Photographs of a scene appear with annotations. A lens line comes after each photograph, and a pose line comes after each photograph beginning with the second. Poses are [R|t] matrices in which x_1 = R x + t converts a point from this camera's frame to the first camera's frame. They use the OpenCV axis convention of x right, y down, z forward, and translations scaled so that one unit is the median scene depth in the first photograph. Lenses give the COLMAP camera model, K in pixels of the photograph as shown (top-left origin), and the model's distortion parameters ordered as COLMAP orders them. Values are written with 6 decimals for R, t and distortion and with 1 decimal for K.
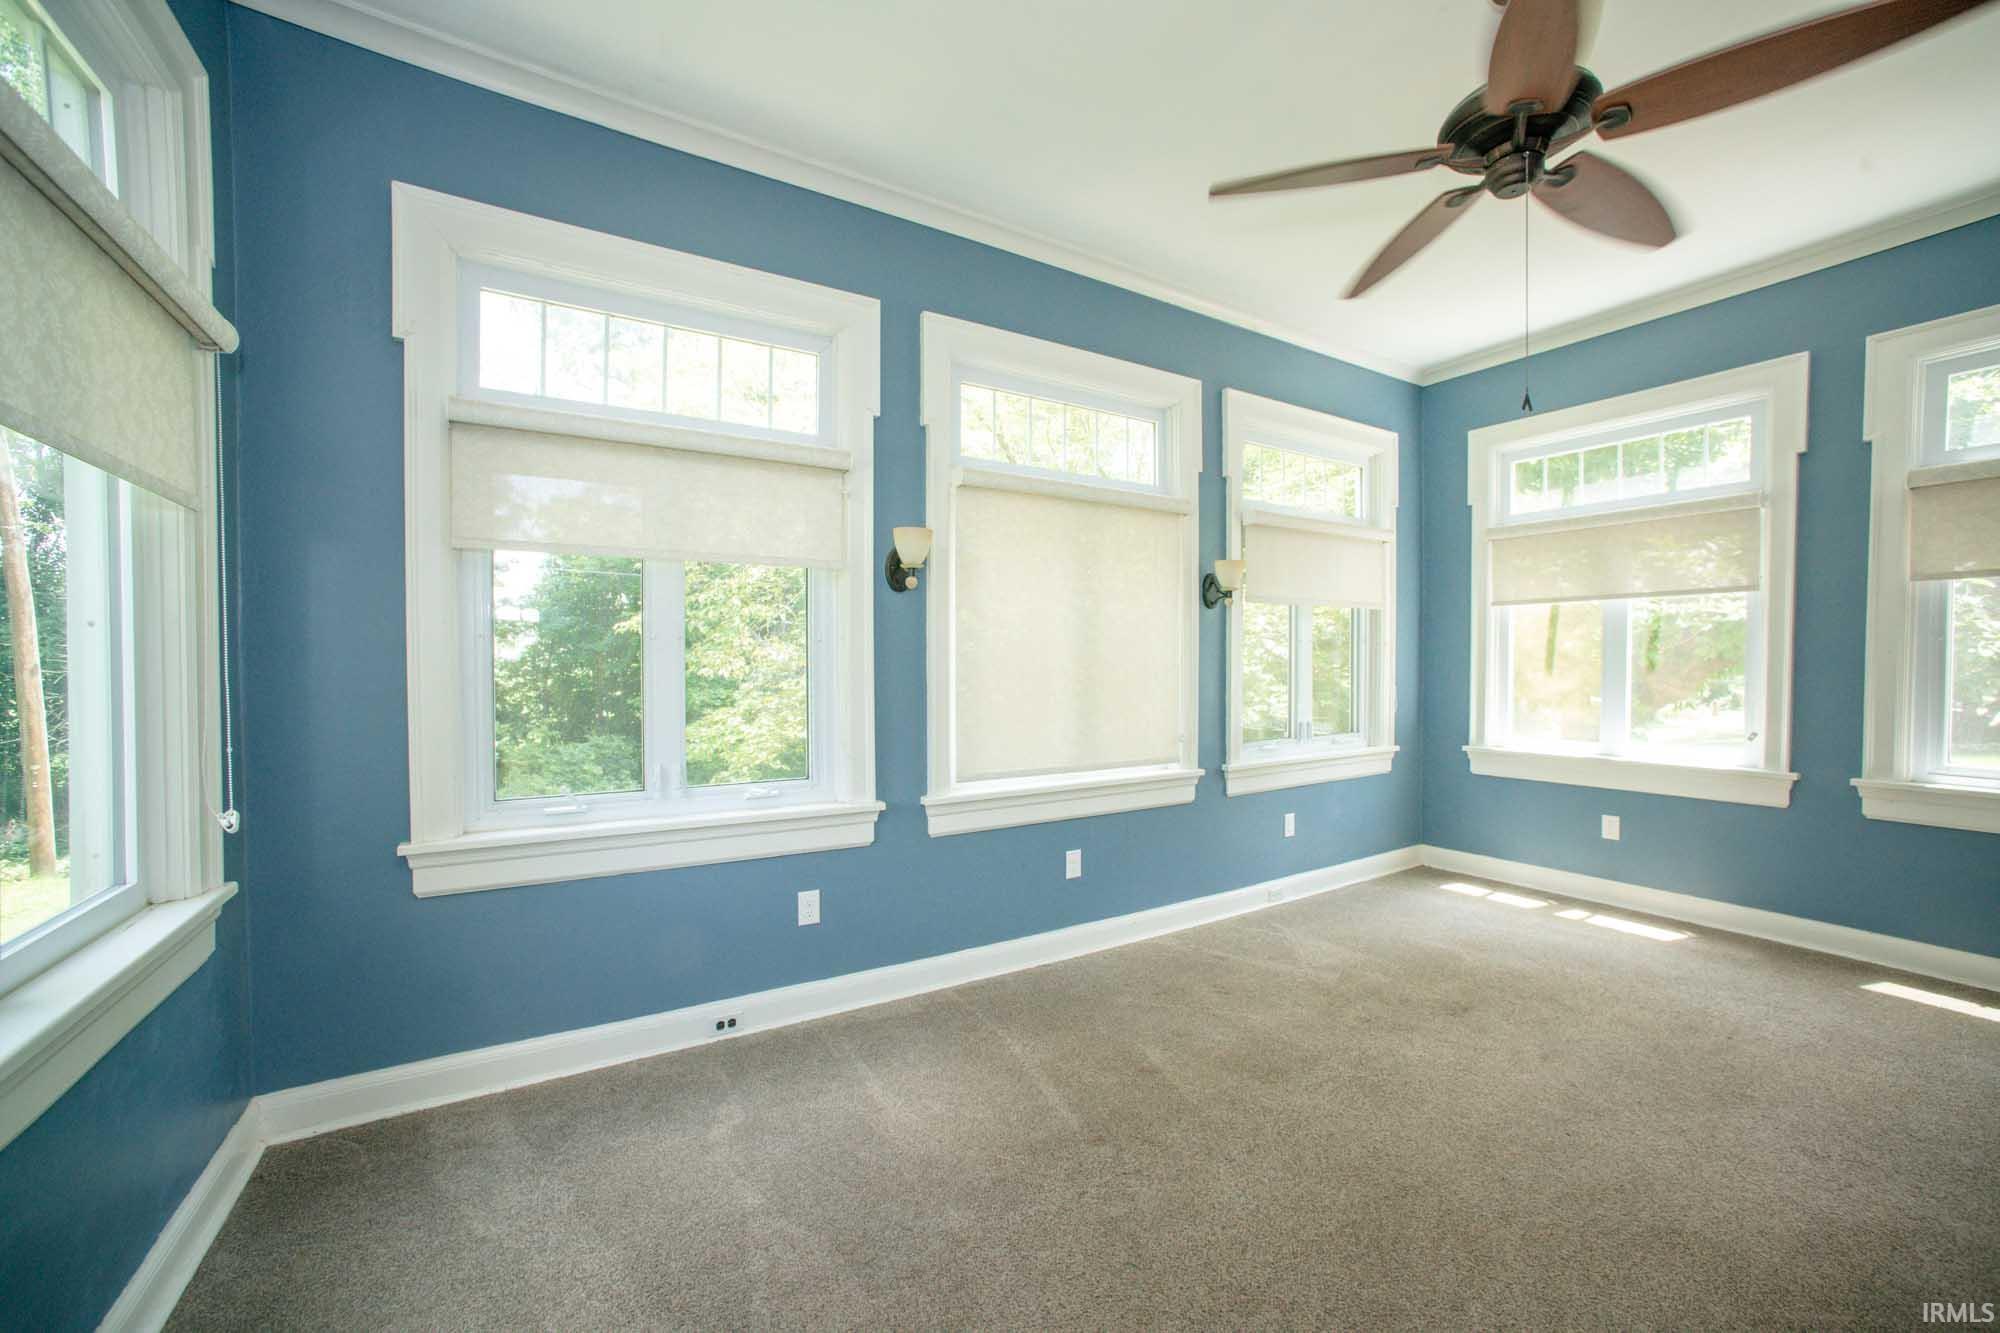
lens RADIAL K [[783.6, 0, 1007.1], [0, 783.6, 667.2], [0, 0, 1]] dist [-0.025214, 0.002691]
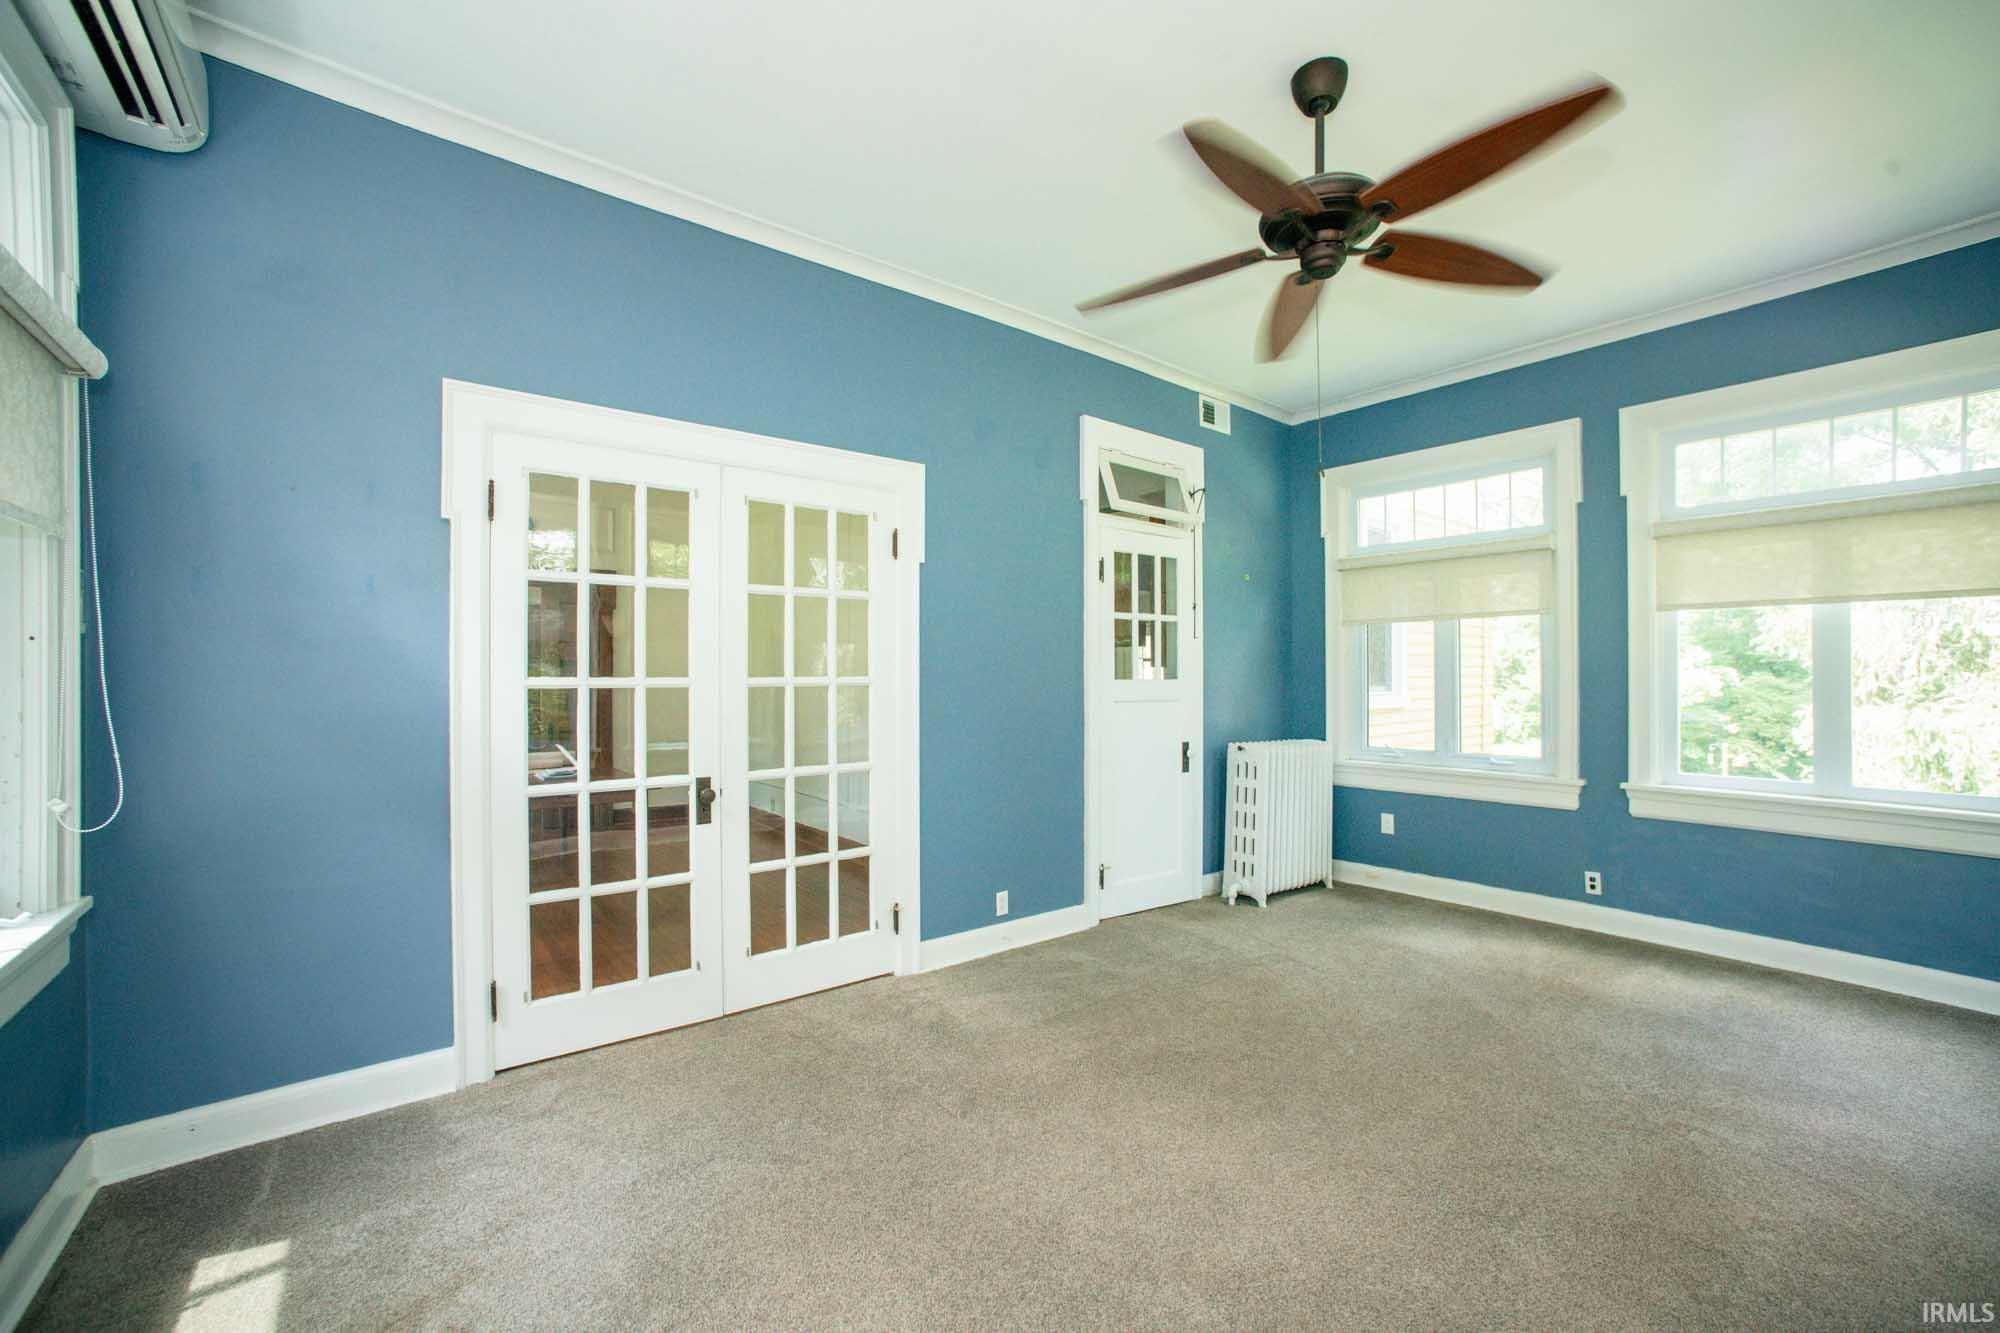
lens RADIAL K [[783.6, 0, 1001.2], [0, 783.6, 674.3], [0, 0, 1]] dist [-0.025214, 0.002691]
pose [[0.994053, 0.002941, 0.108856, 0.071284], [-0.001135, 0.999861, -0.016655, 0.001629], [-0.108889, 0.016432, 0.993918, -0.121055]]
